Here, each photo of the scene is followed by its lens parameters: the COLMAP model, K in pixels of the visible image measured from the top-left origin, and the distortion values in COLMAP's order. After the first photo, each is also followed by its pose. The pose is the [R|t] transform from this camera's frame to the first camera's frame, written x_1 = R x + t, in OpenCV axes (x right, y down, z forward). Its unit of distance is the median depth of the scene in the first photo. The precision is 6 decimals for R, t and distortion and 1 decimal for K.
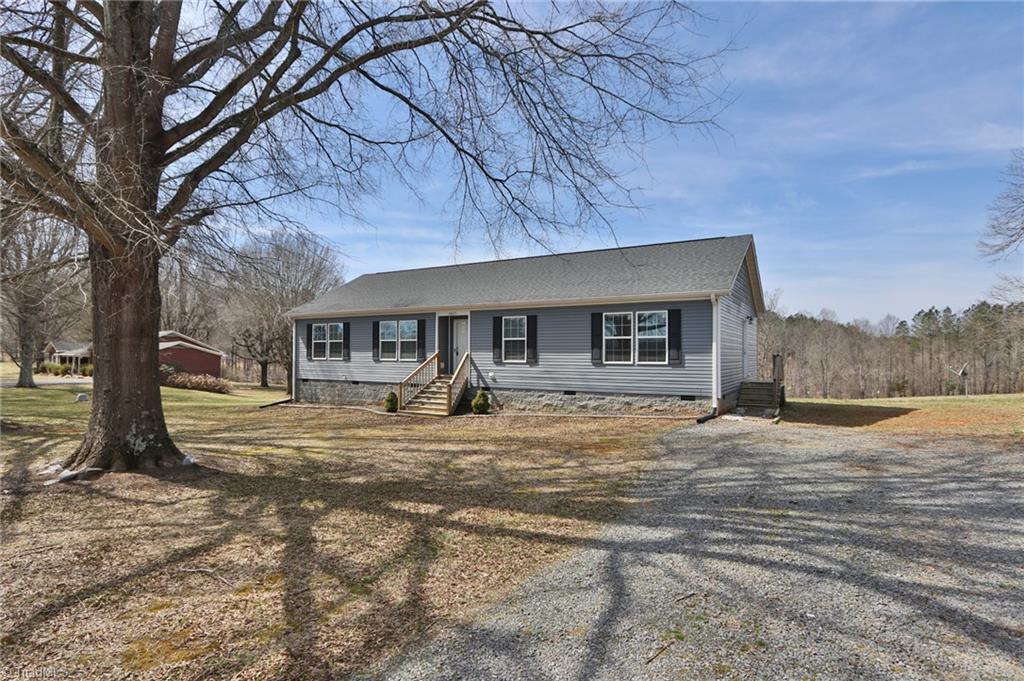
lens RADIAL K [[537.2, 0, 517.5], [0, 537.2, 341.4], [0, 0, 1]] dist [-0.012798, 0.003091]
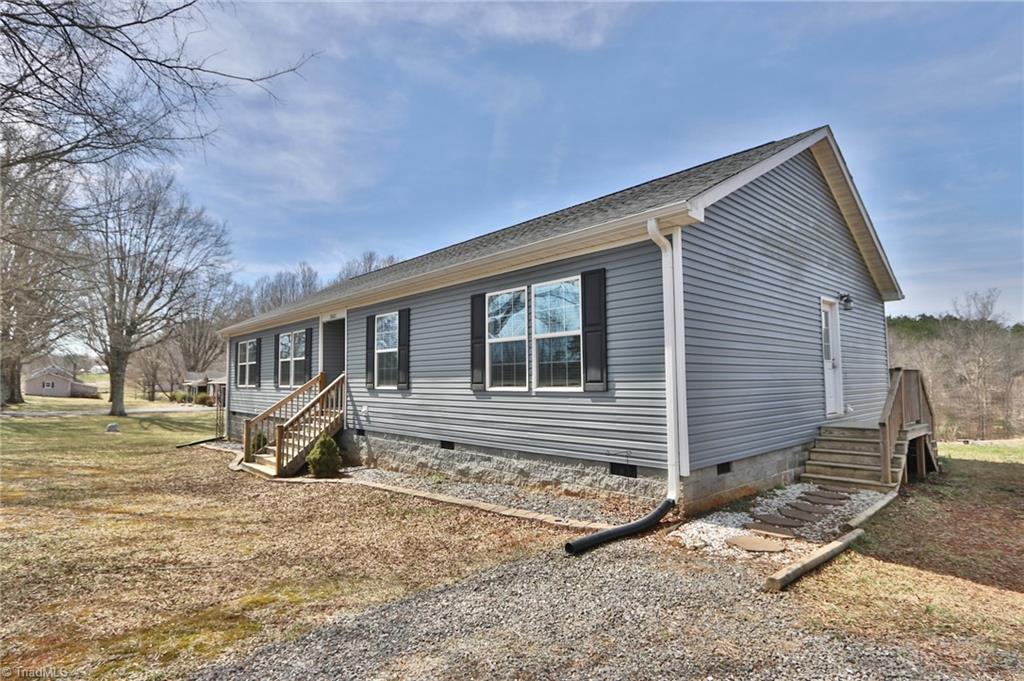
lens RADIAL K [[537.2, 0, 507.7], [0, 537.2, 343.5], [0, 0, 1]] dist [-0.012798, 0.003091]
pose [[0.952982, -0.031649, -0.301371, 0.302542], [0.017477, 0.998616, -0.049606, 0.019342], [0.302524, 0.042006, 0.952216, 0.461598]]
